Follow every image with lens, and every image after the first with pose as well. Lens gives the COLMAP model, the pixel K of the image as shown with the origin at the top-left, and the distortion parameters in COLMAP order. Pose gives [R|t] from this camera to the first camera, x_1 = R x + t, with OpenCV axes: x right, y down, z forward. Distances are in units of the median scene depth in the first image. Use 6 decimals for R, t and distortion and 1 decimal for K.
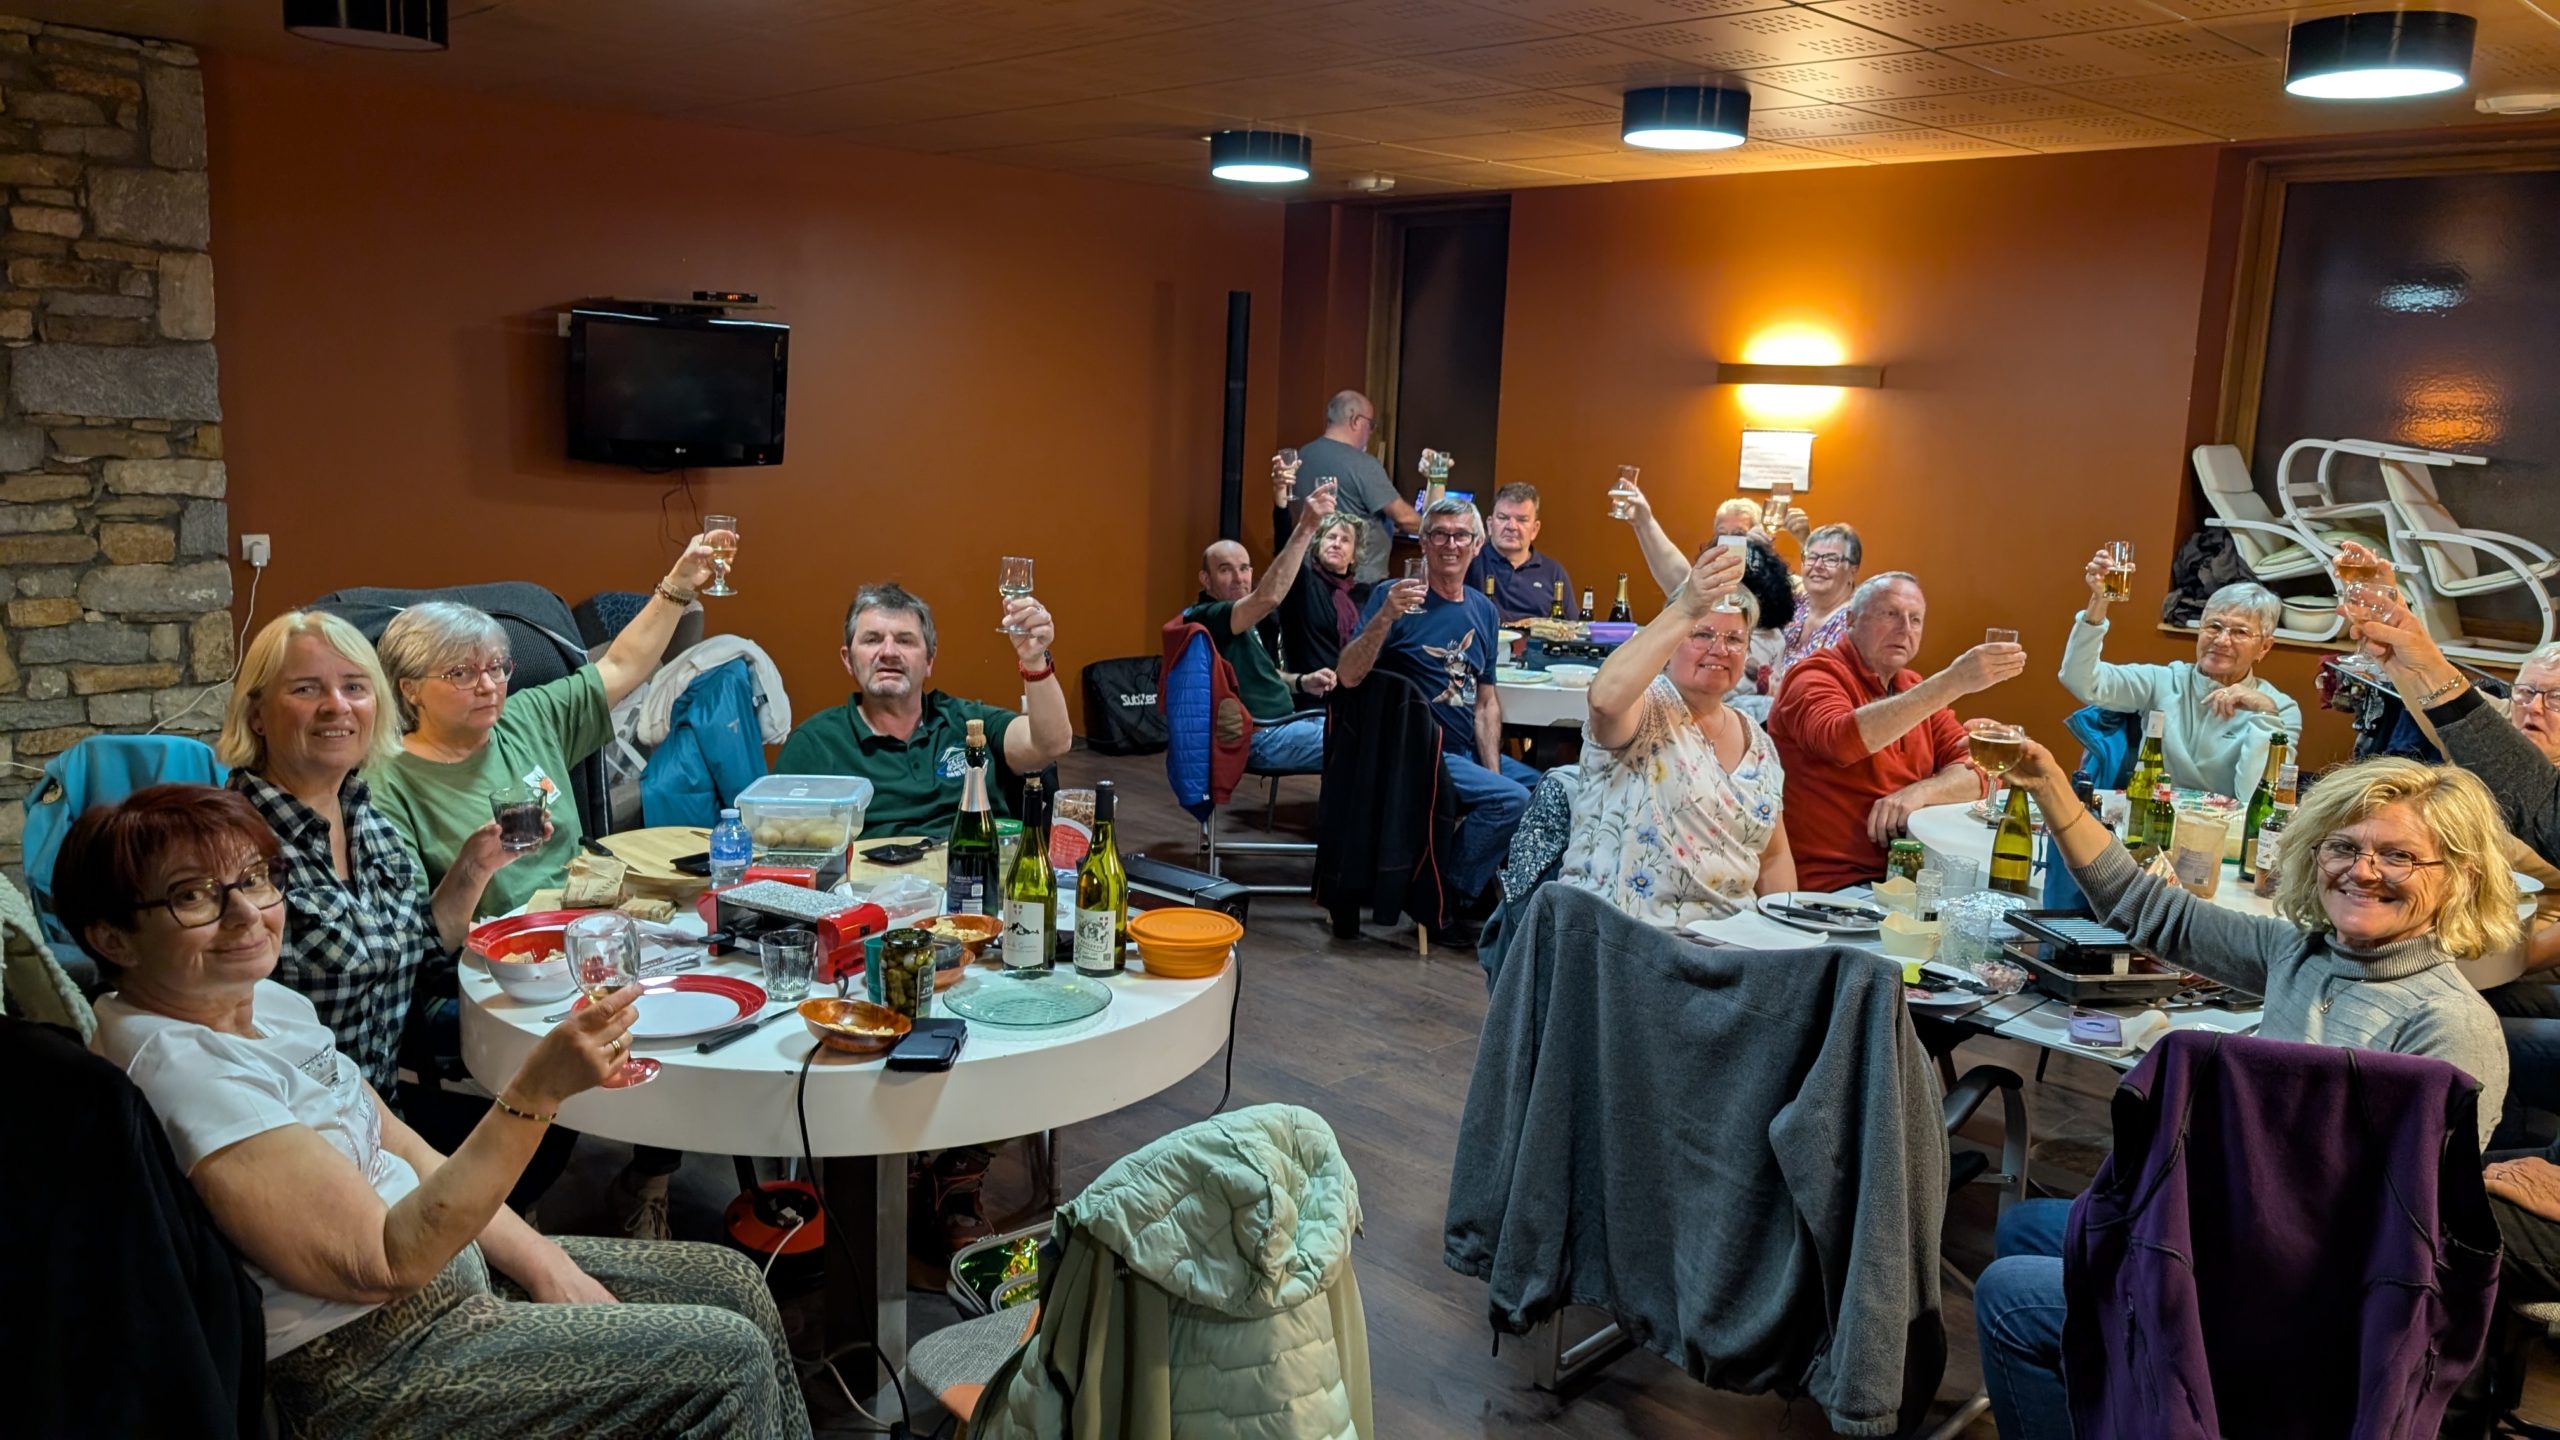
lens RADIAL K [[1875.2, 0, 1279.8], [0, 1875.2, 718.9], [0, 0, 1]] dist [0.002996, 0.007373]
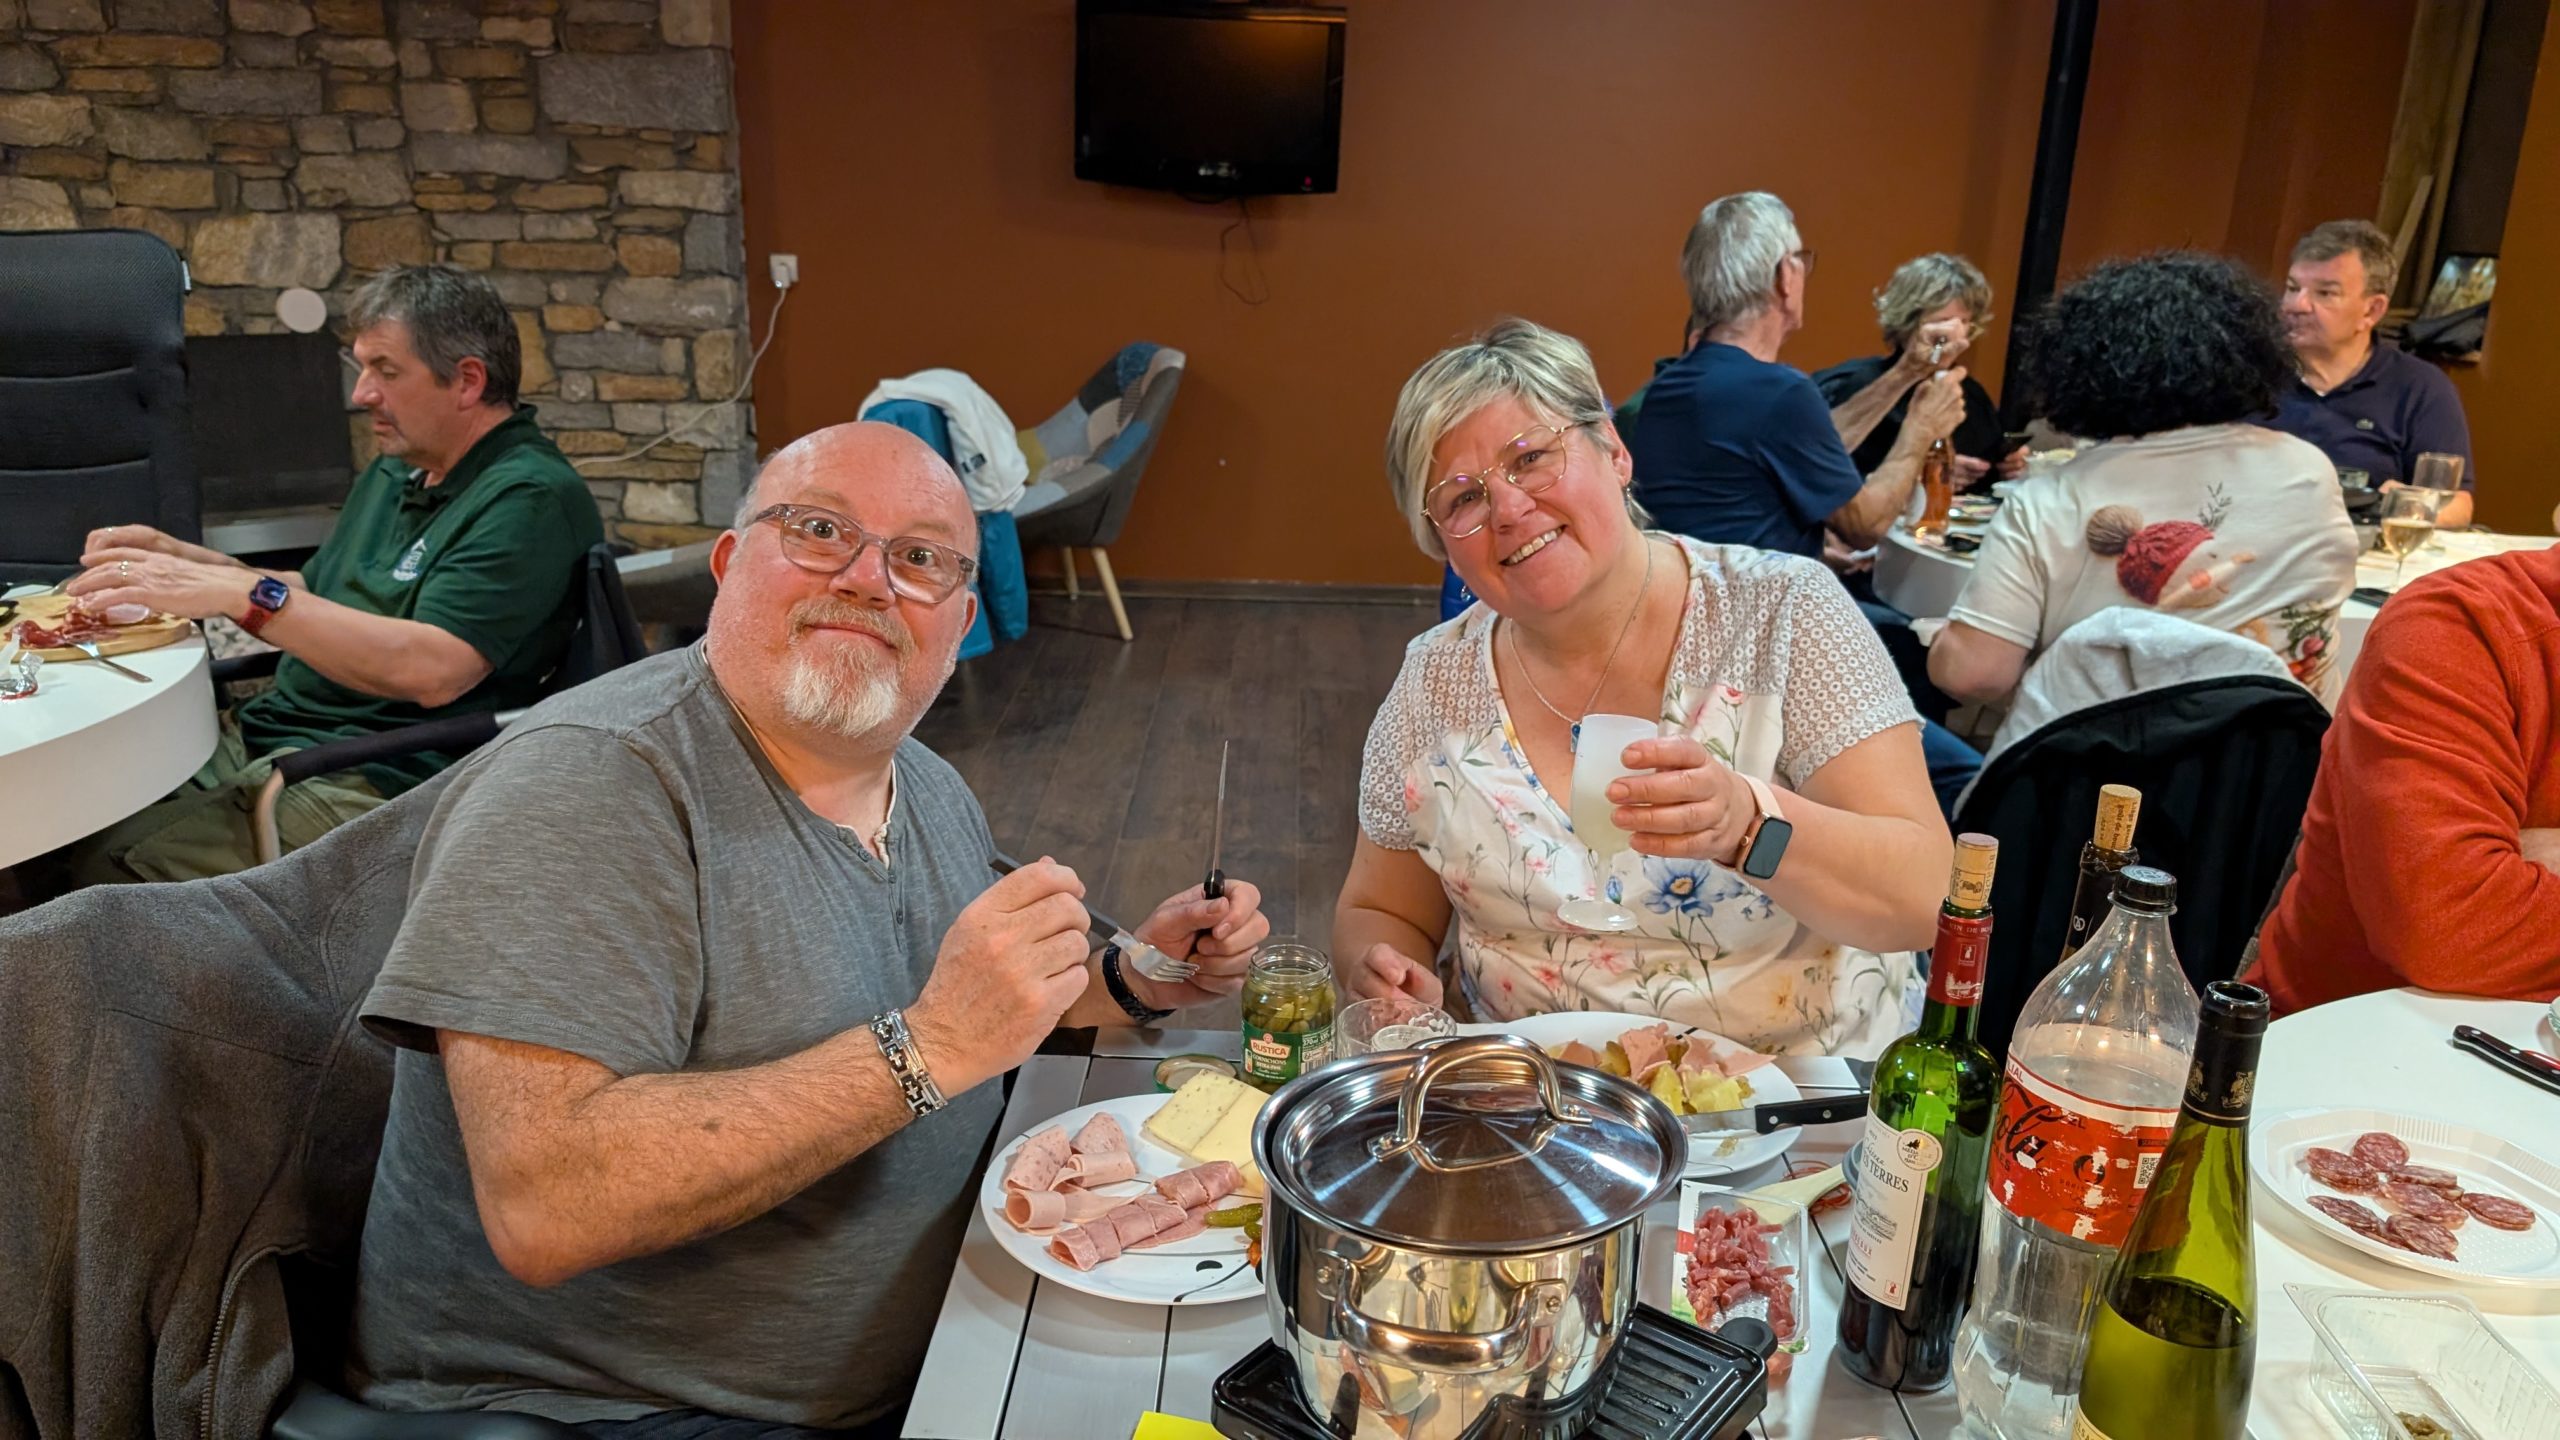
lens RADIAL K [[1875.2, 0, 1279.6], [0, 1875.2, 723.6], [0, 0, 1]] dist [0.002996, 0.007373]
pose [[0.721930, 0.185890, -0.666530, 0.366166], [-0.118408, 0.982220, 0.145684, -0.032985], [0.681760, -0.026252, 0.731105, 0.485165]]
